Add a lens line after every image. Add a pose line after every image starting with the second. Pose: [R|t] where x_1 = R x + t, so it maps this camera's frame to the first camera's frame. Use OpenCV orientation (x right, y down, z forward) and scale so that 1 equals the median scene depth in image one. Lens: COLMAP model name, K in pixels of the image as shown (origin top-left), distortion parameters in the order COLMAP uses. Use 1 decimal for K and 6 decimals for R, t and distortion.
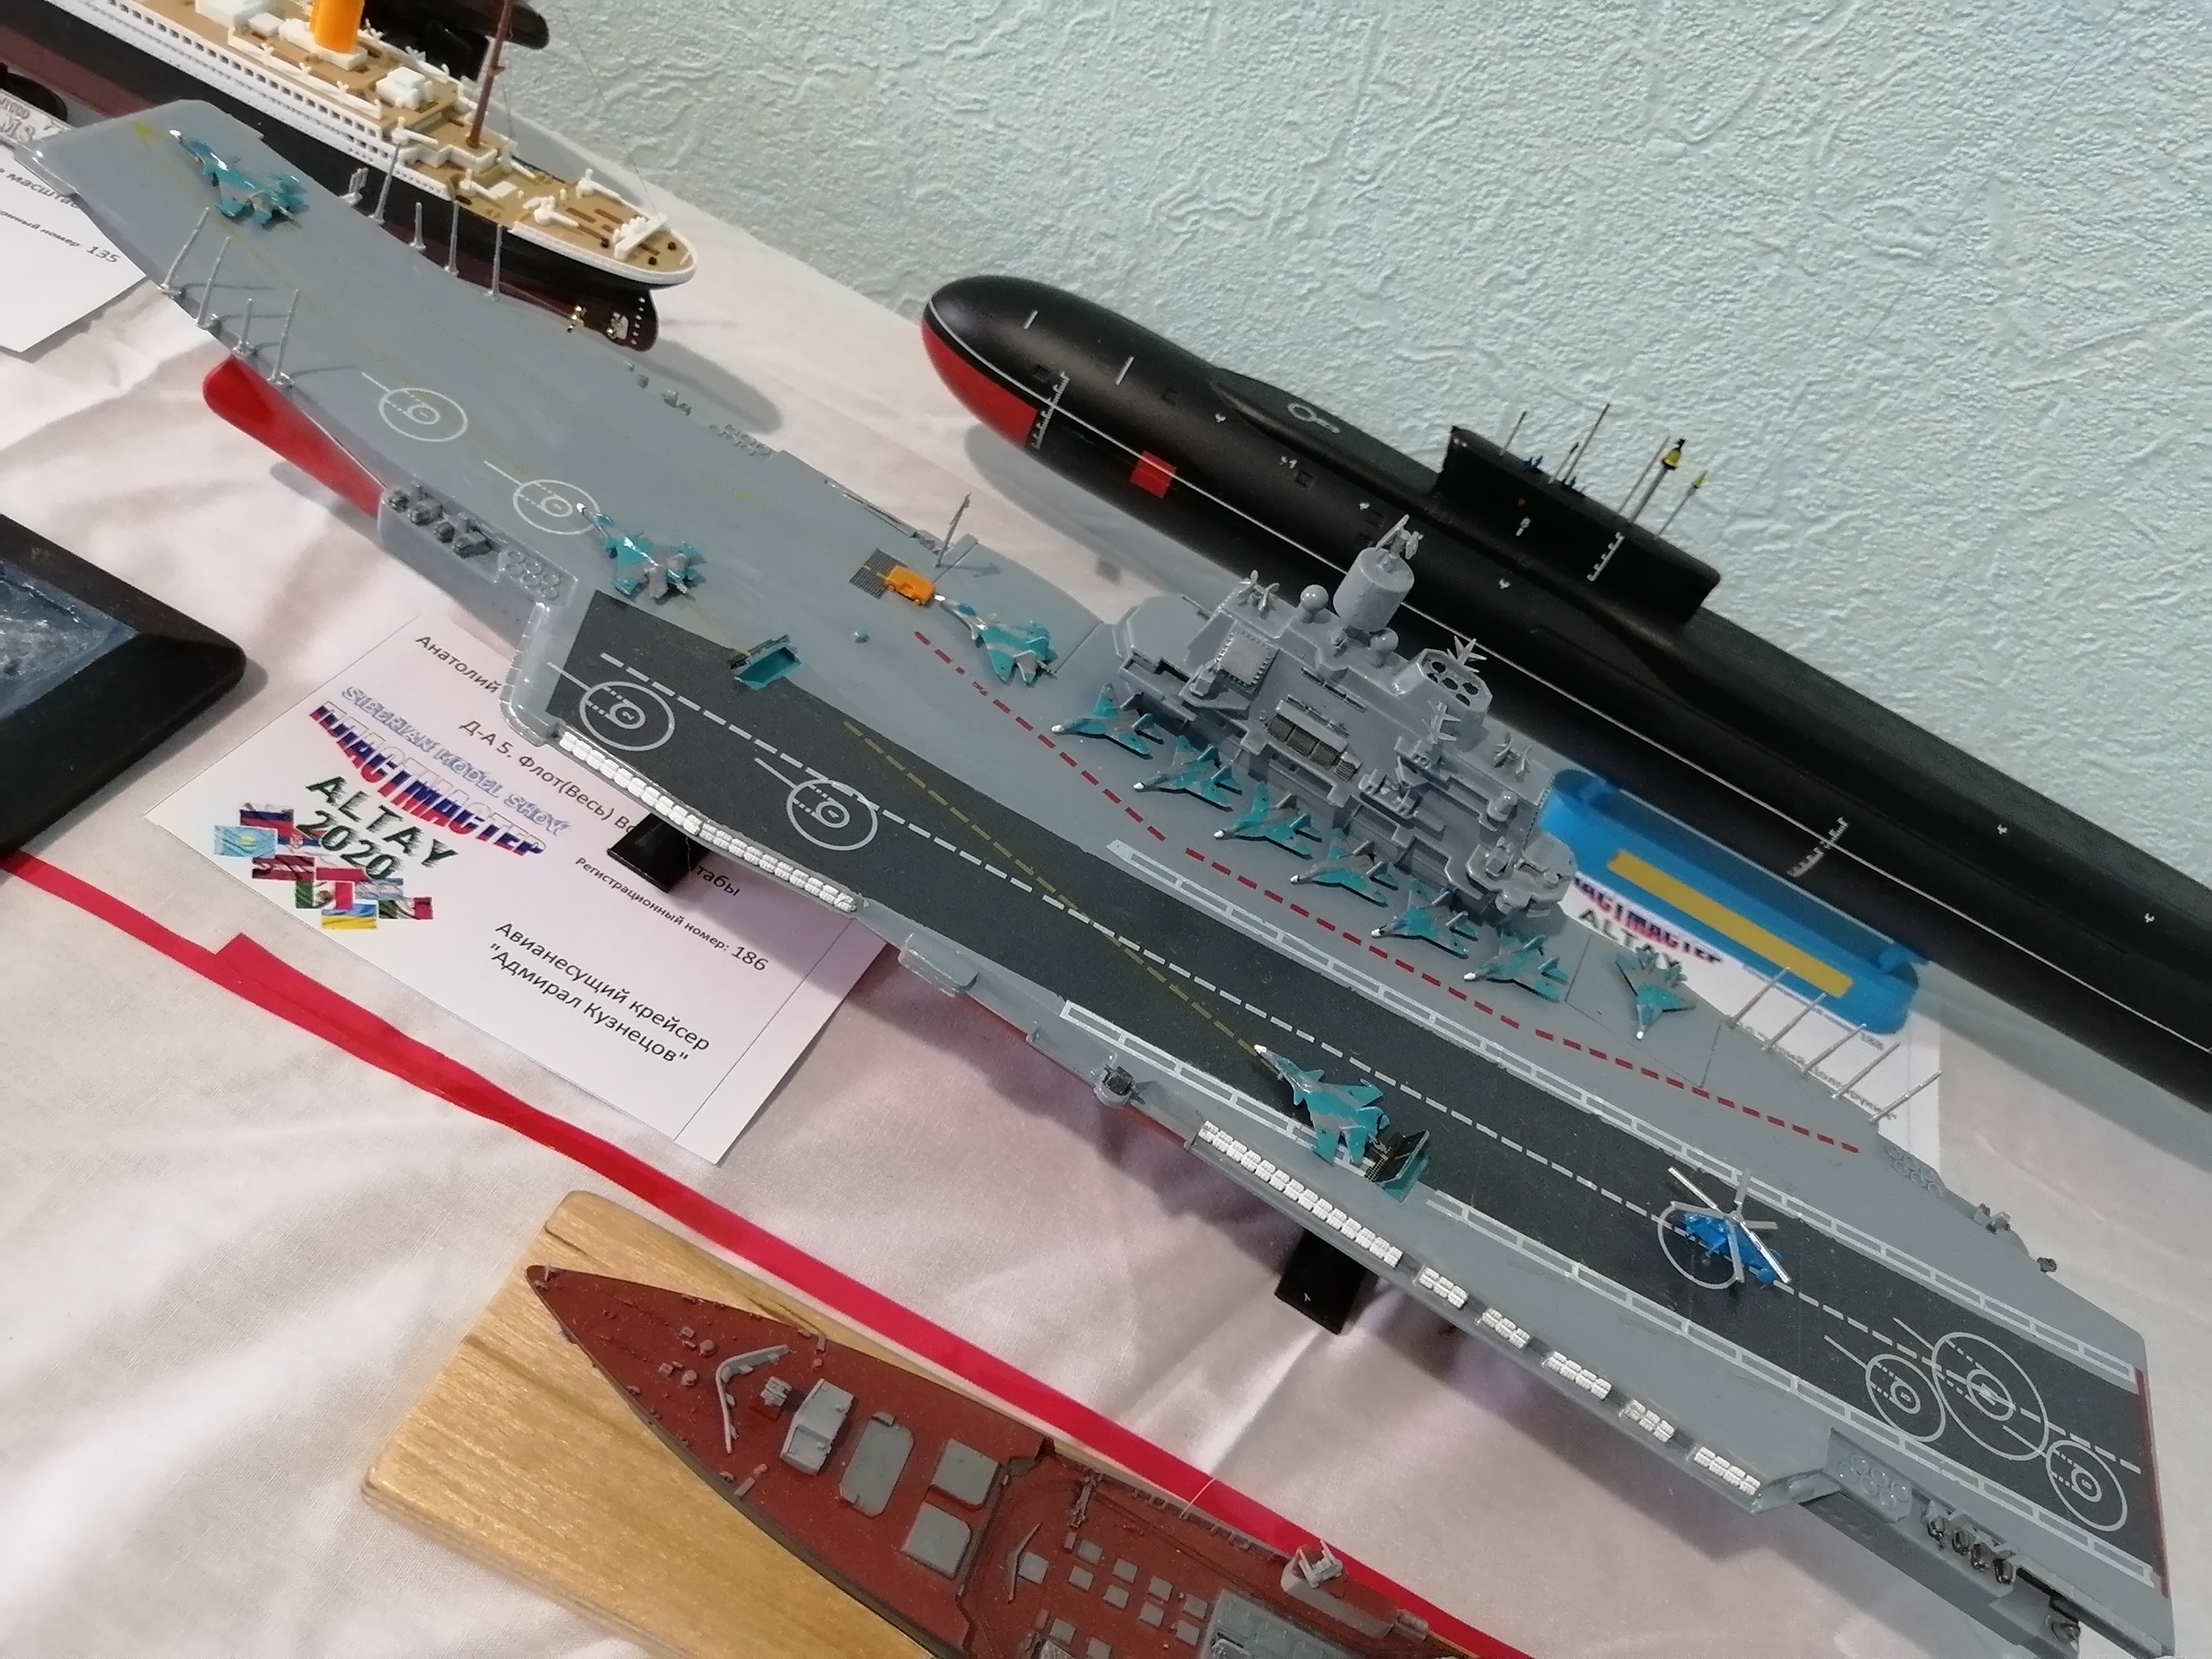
lens RADIAL K [[1788.5, 0, 1108.4], [0, 1788.5, 840.4], [0, 0, 1]] dist [-0.049459, 0.071038]
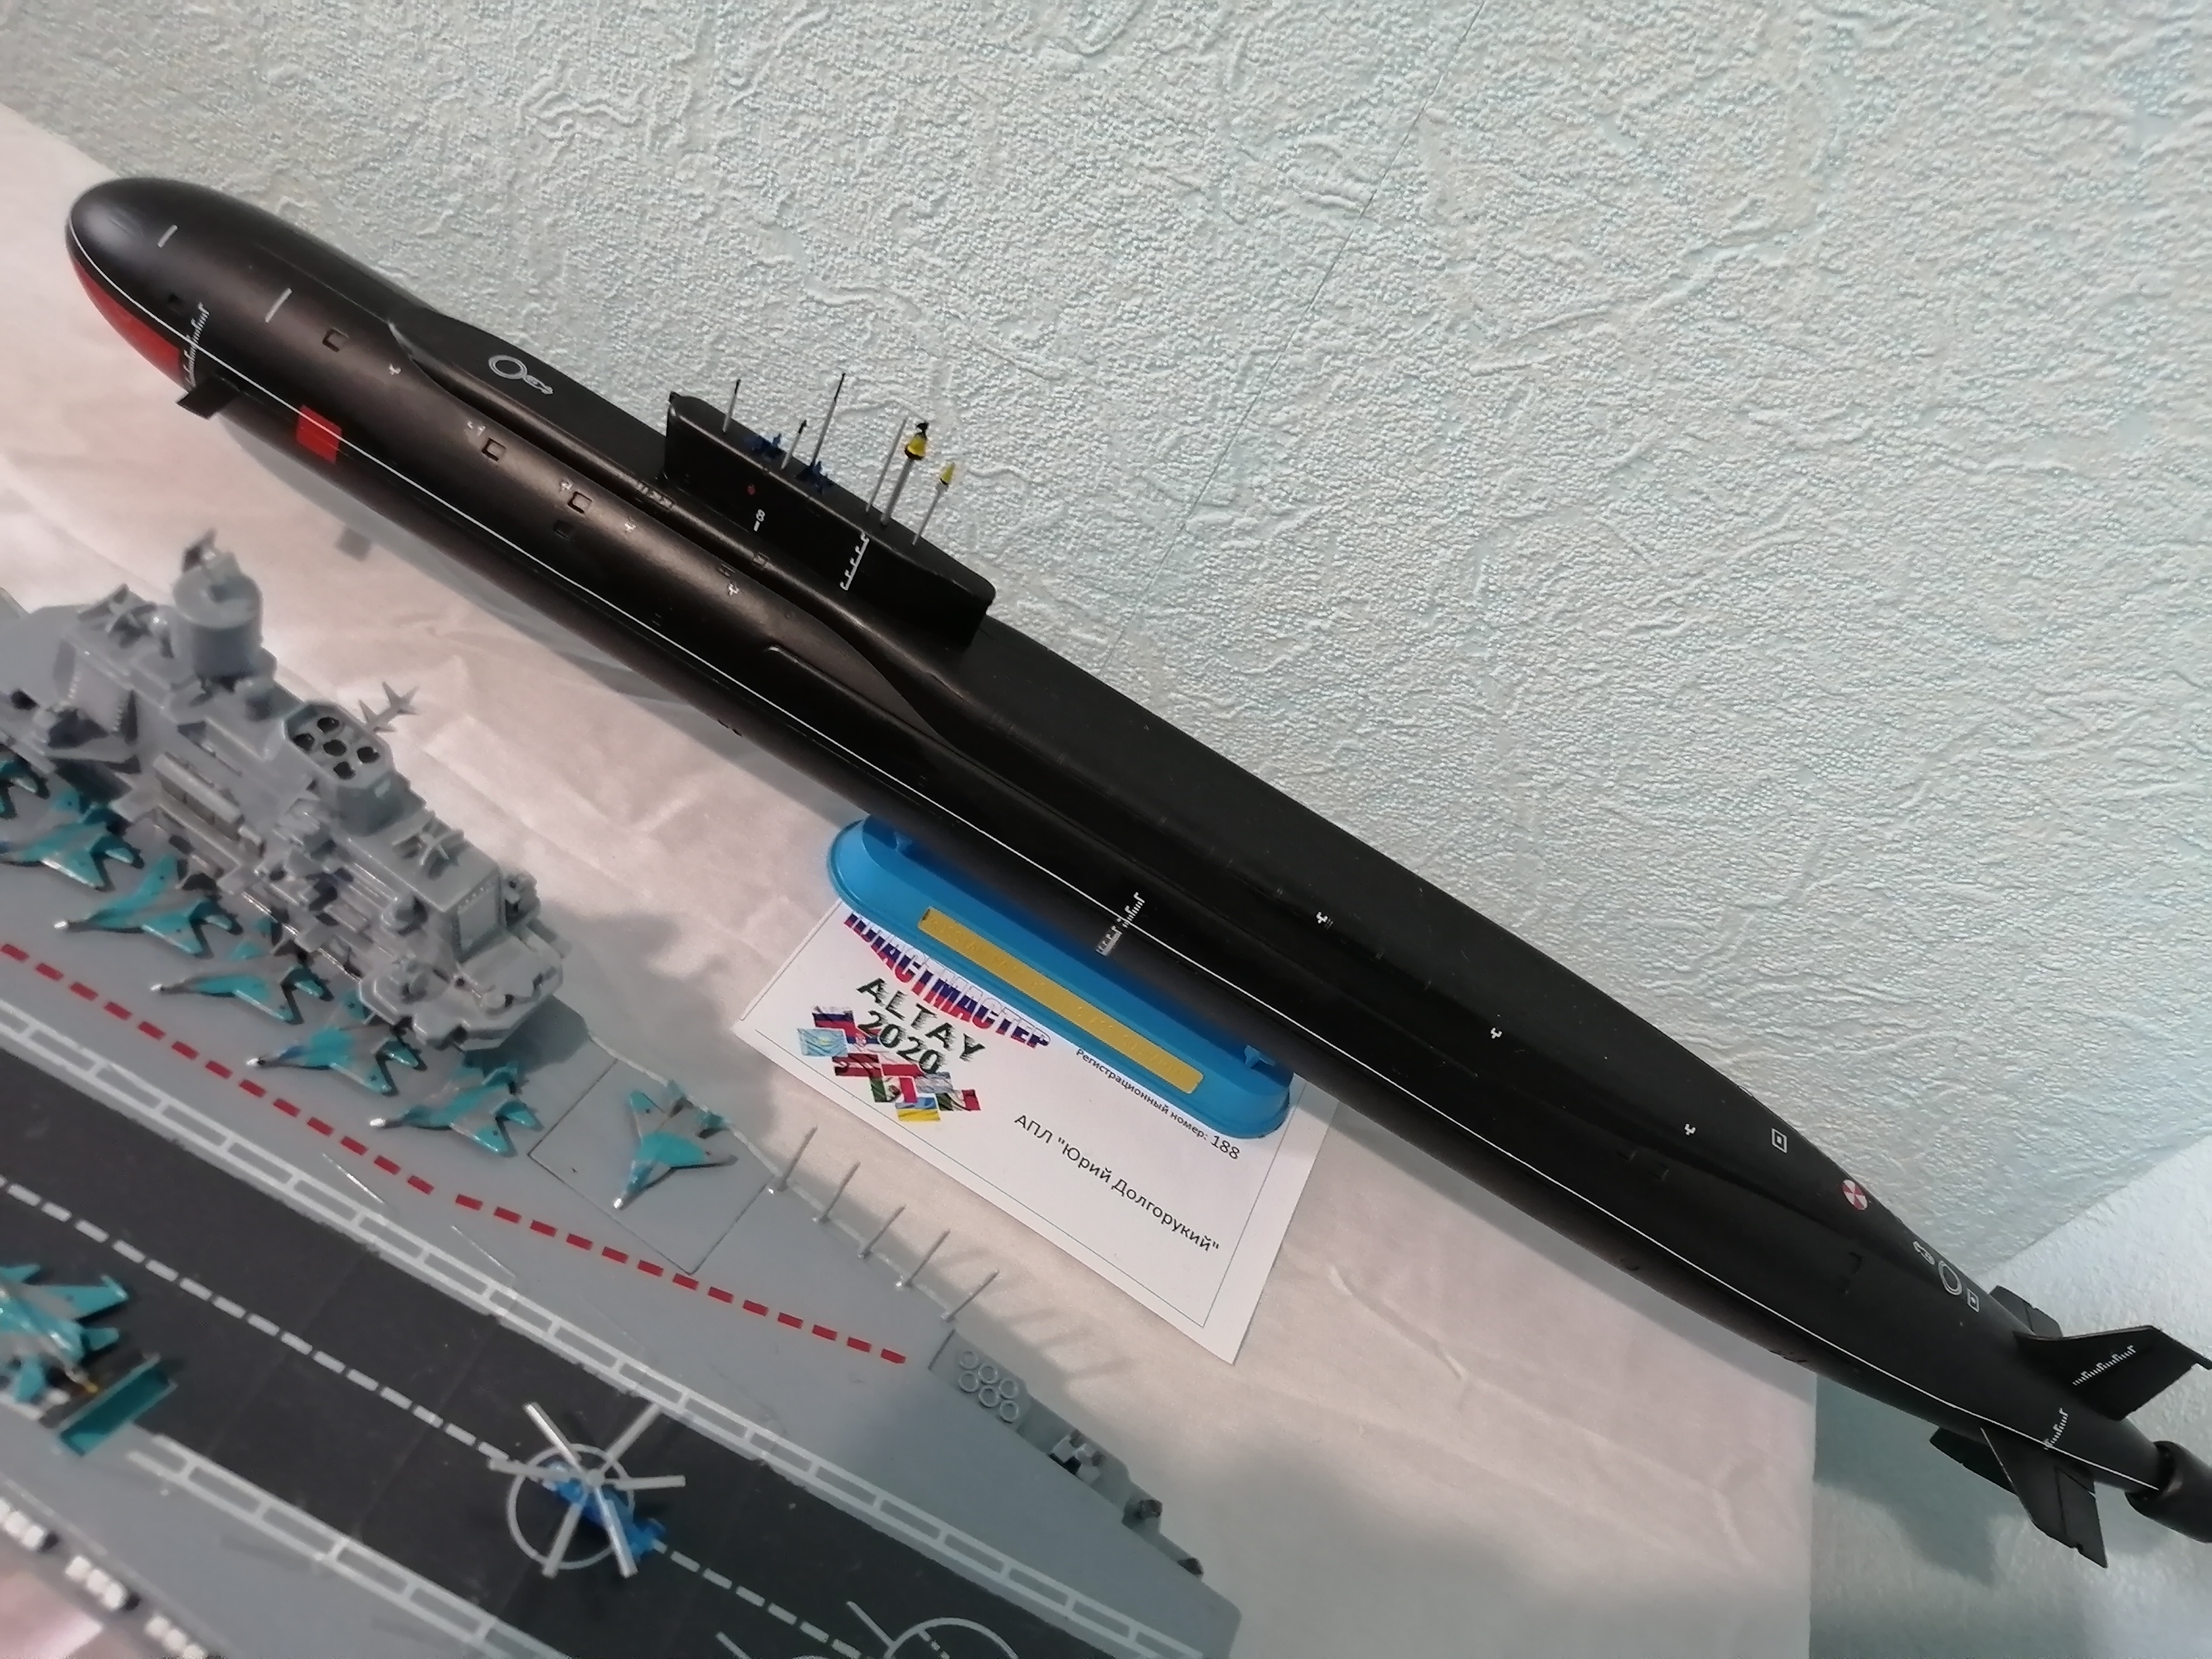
lens RADIAL K [[1788.5, 0, 1090.2], [0, 1788.5, 843.4], [0, 0, 1]] dist [-0.049459, 0.071038]
pose [[0.998870, 0.045695, 0.013078, 0.332135], [-0.046237, 0.997928, 0.044736, -0.062709], [-0.011006, -0.045290, 0.998913, 0.154411]]
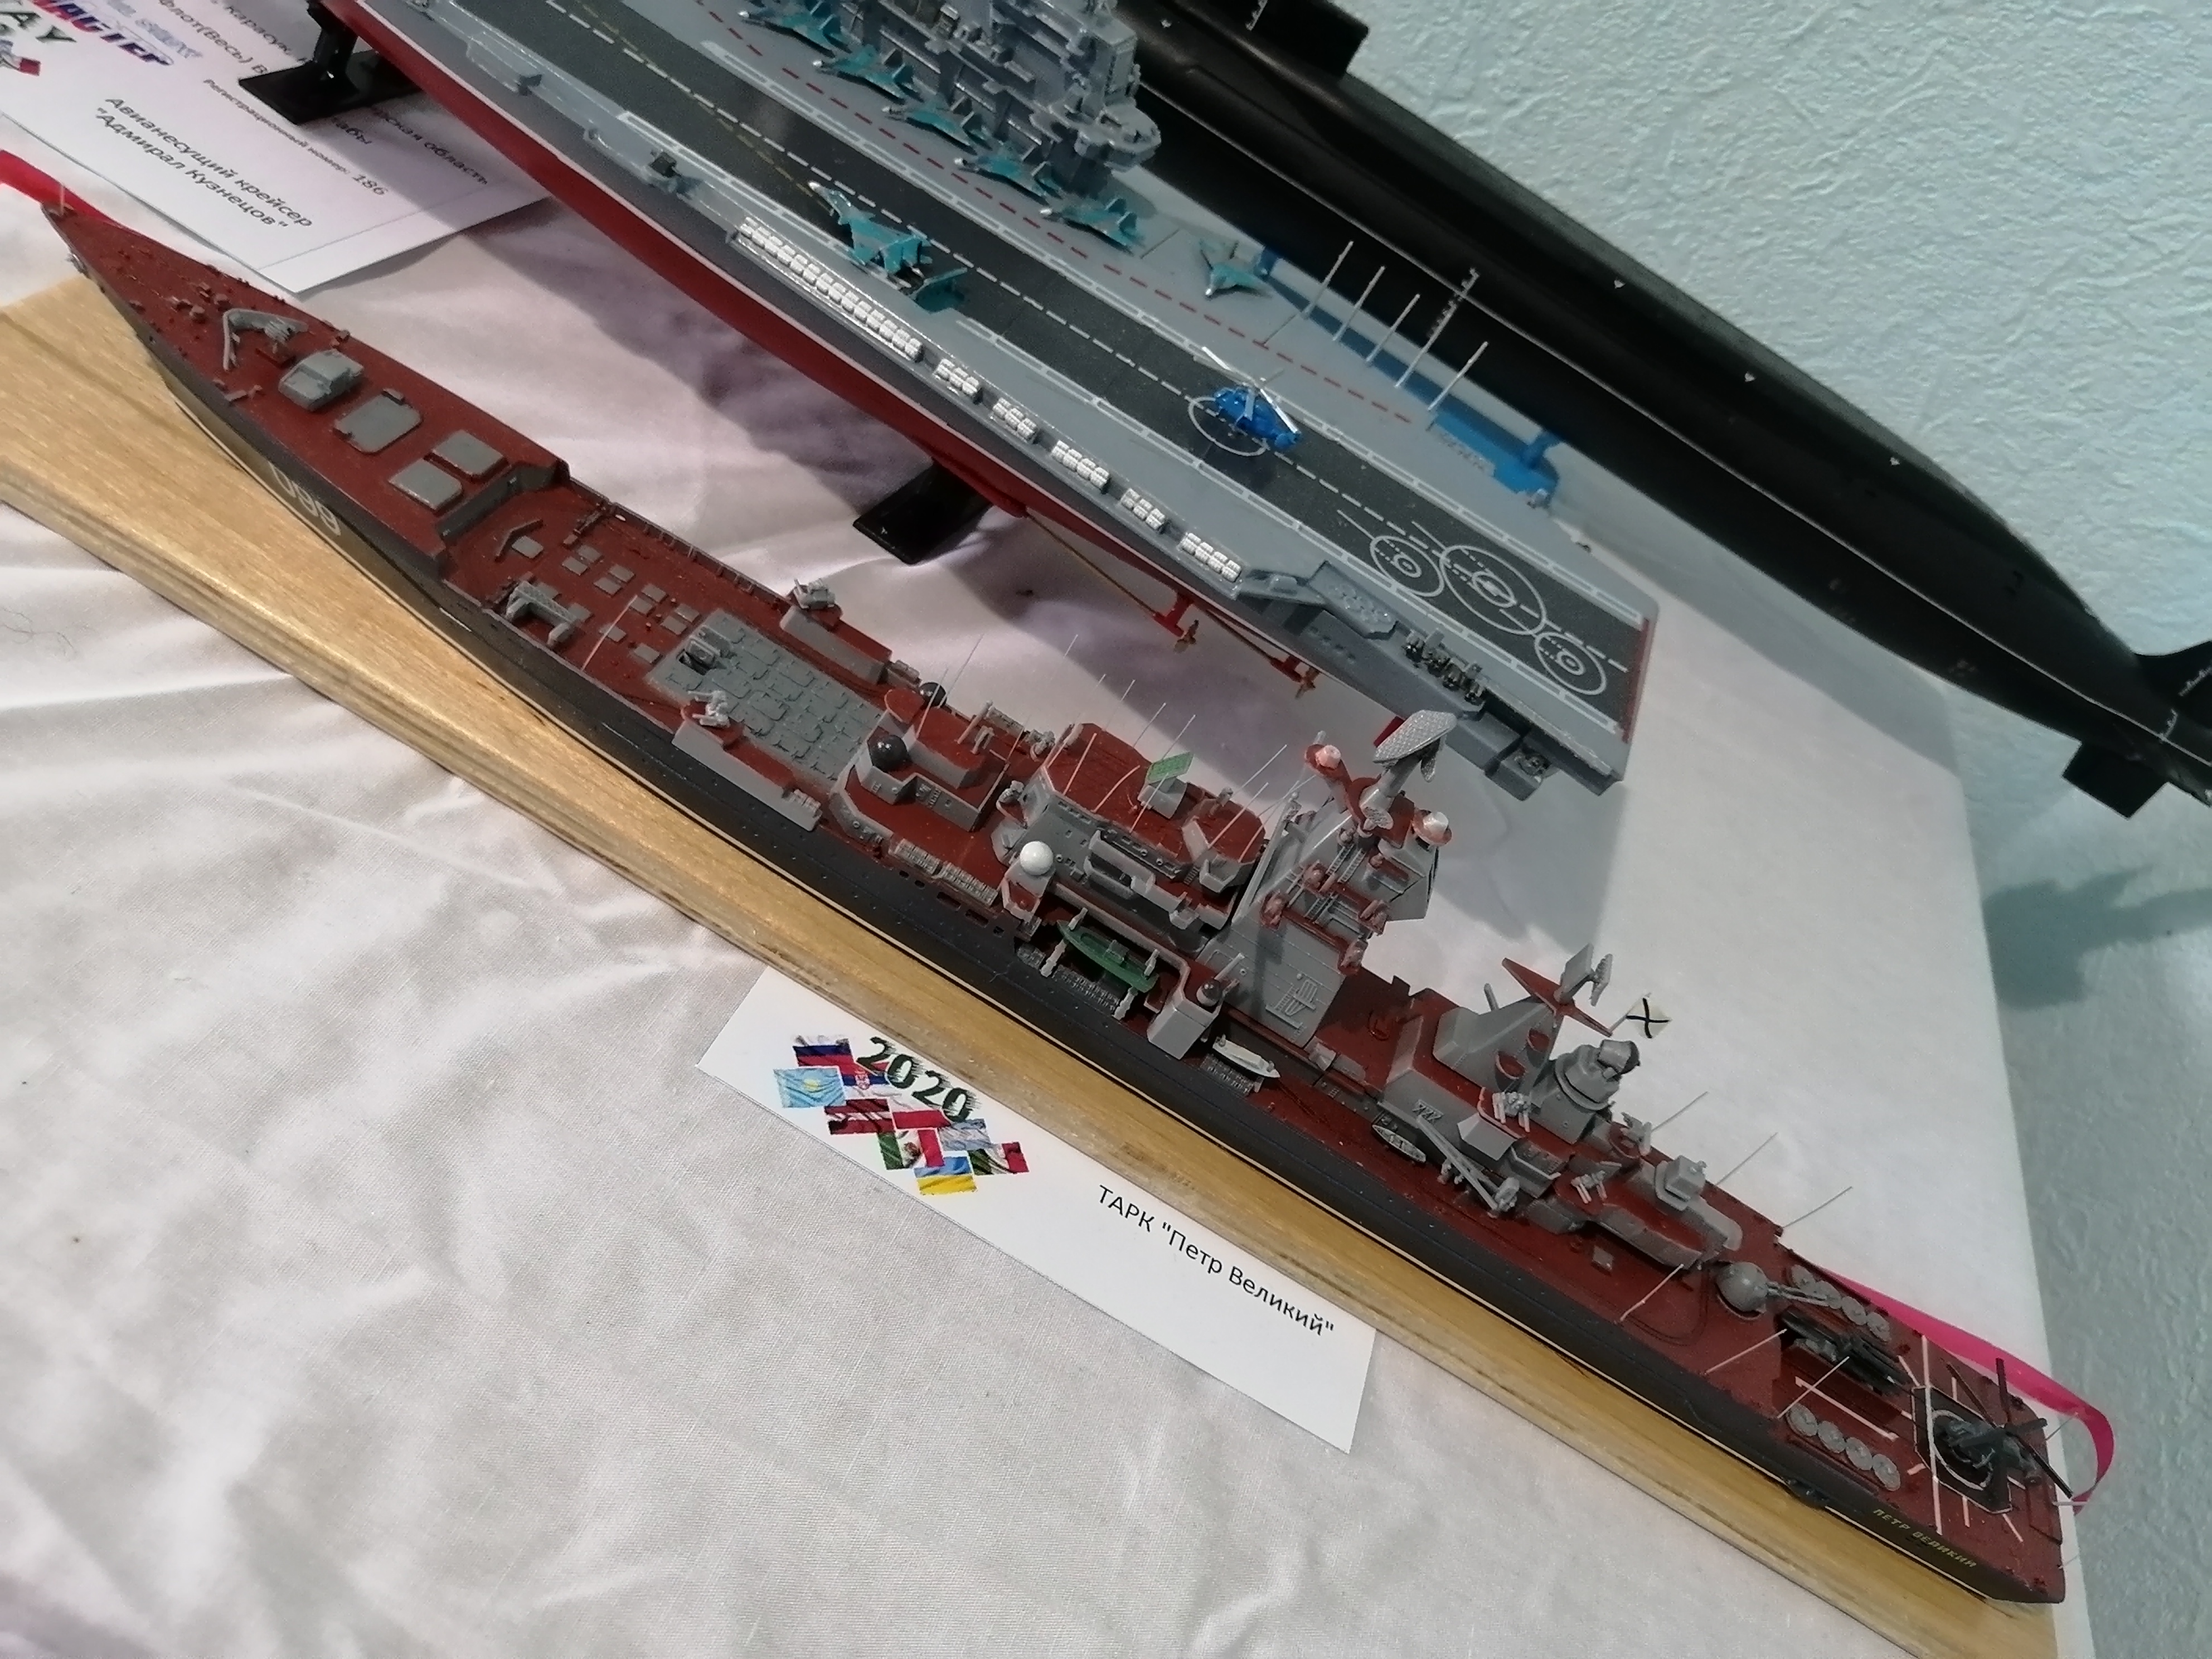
lens RADIAL K [[1788.5, 0, 1097.9], [0, 1788.5, 820.4], [0, 0, 1]] dist [-0.049459, 0.071038]
pose [[0.996589, 0.057991, 0.058710, 0.128609], [-0.057126, 0.998234, -0.016313, 0.302912], [-0.059553, 0.012903, 0.998142, -0.034910]]
